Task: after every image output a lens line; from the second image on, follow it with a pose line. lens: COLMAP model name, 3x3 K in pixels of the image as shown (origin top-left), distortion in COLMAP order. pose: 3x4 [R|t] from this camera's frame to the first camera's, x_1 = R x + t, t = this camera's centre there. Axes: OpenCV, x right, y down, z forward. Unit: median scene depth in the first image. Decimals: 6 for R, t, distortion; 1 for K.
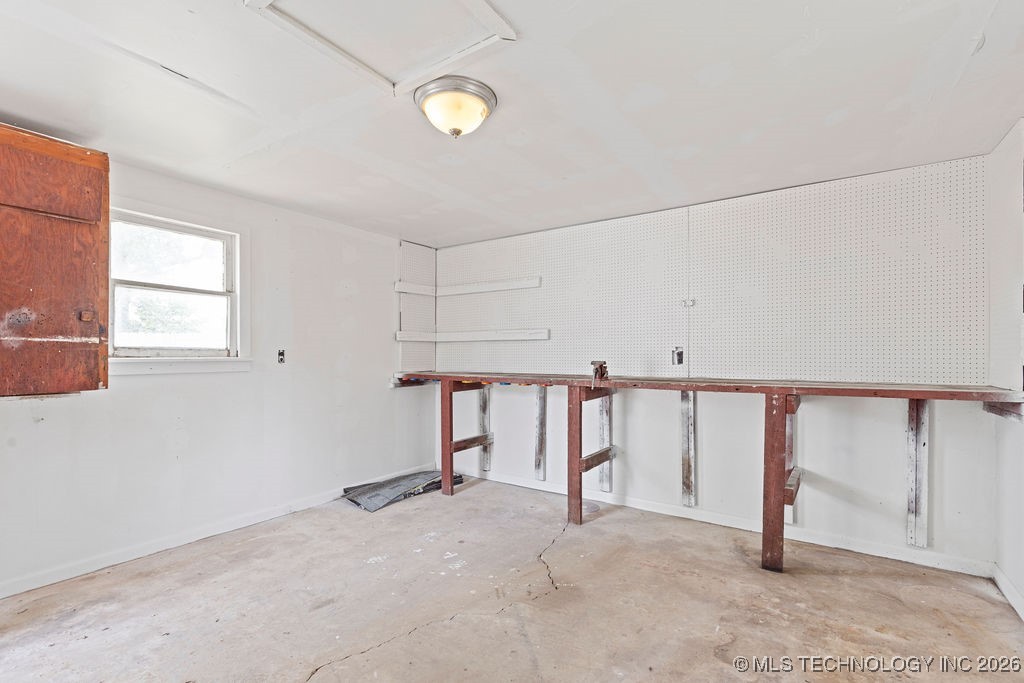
lens RADIAL K [[455.1, 0, 513.9], [0, 455.1, 350.2], [0, 0, 1]] dist [0.003658, 0.000323]
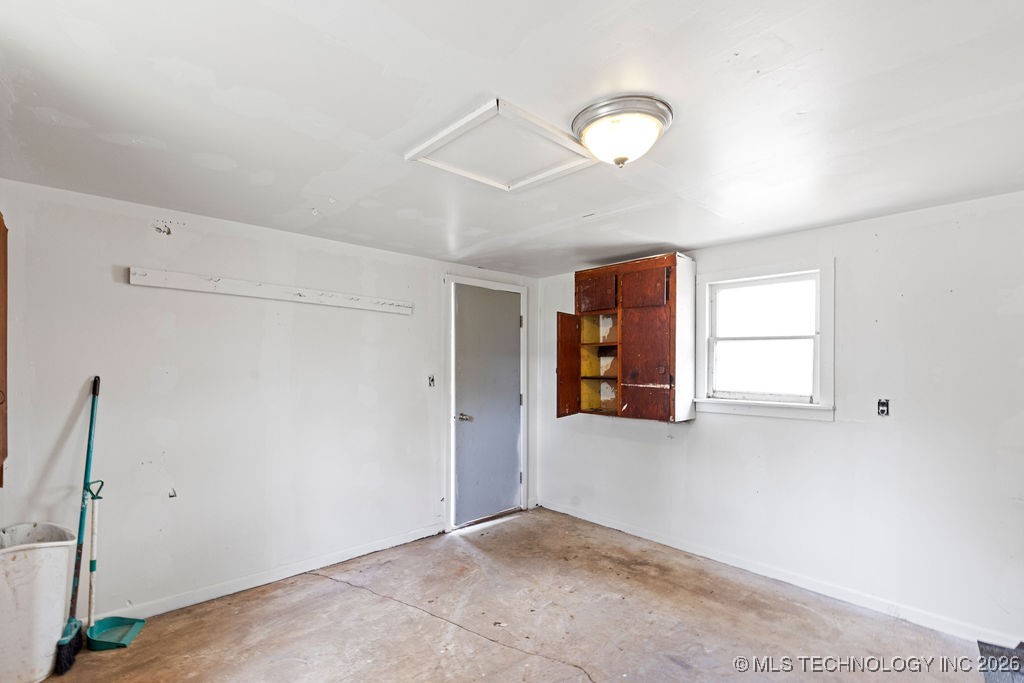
lens RADIAL K [[480.0, 0, 506.6], [0, 480.0, 369.7], [0, 0, 1]] dist [0.002615, 0.000104]
pose [[-0.235730, -0.001065, -0.971818, 0.473435], [-0.005228, 0.999986, 0.000172, -0.050935], [0.971805, 0.005121, -0.235732, 0.613481]]
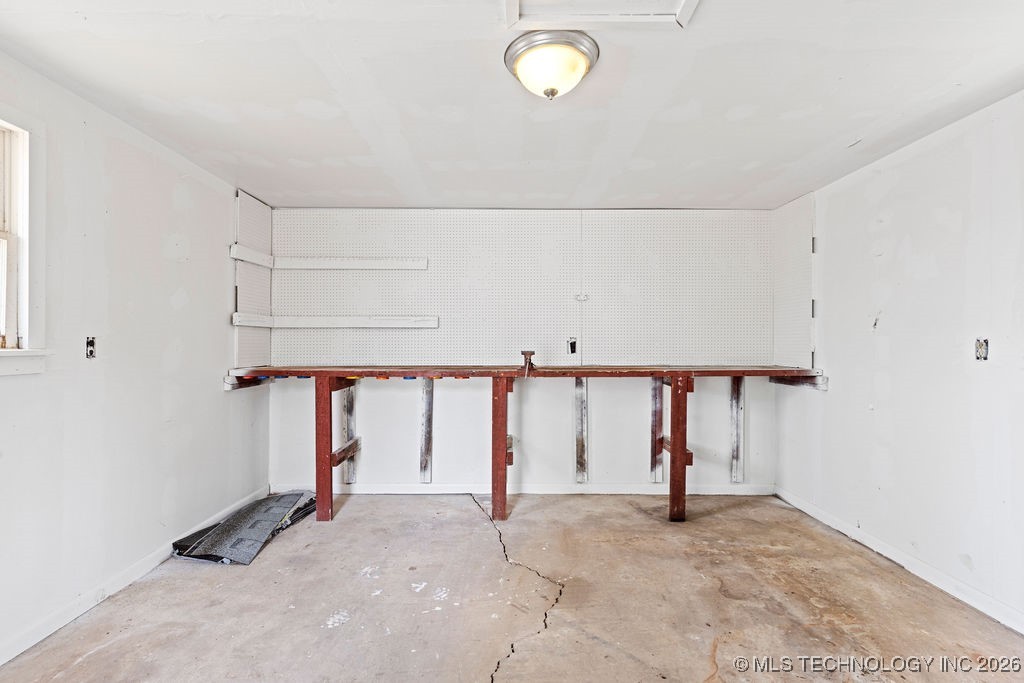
lens RADIAL K [[465.3, 0, 512.0], [0, 465.3, 341.5], [0, 0, 1]] dist [0.004931, -0.000074]
pose [[0.830147, 0.003803, 0.557532, -0.422260], [-0.005364, 0.999985, 0.001166, 0.002537], [-0.557519, -0.003959, 0.830155, 0.181837]]
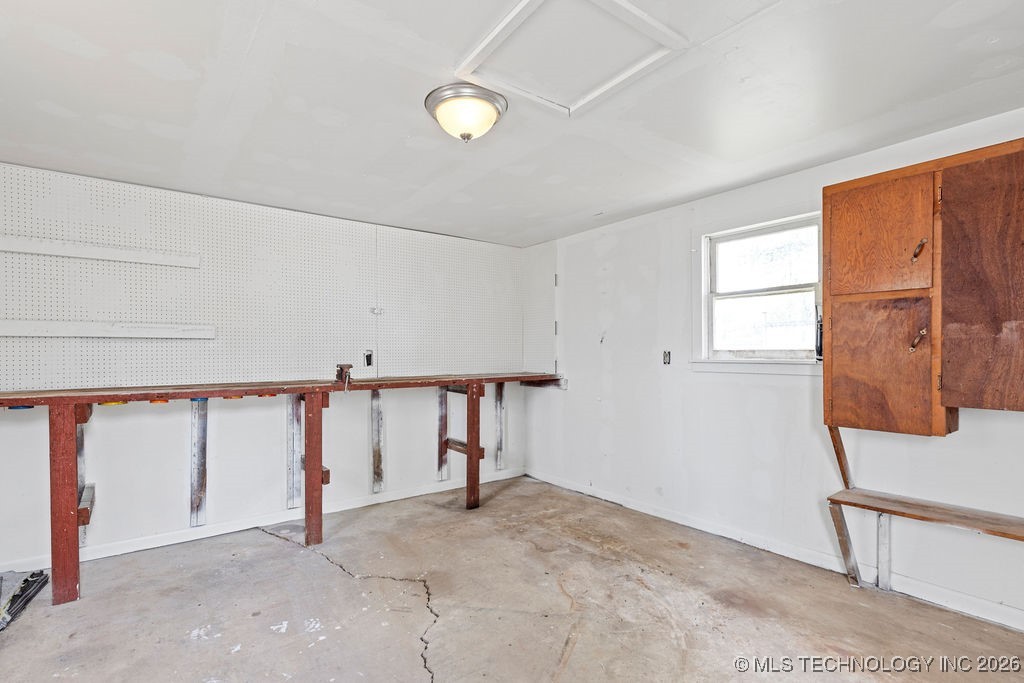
lens RADIAL K [[469.1, 0, 494.7], [0, 469.1, 352.7], [0, 0, 1]] dist [0.011604, -0.006465]
pose [[0.358618, 0.001075, 0.933484, -0.655647], [-0.000135, 0.999999, -0.001100, 0.000639], [-0.933484, 0.000268, 0.358618, 0.352077]]
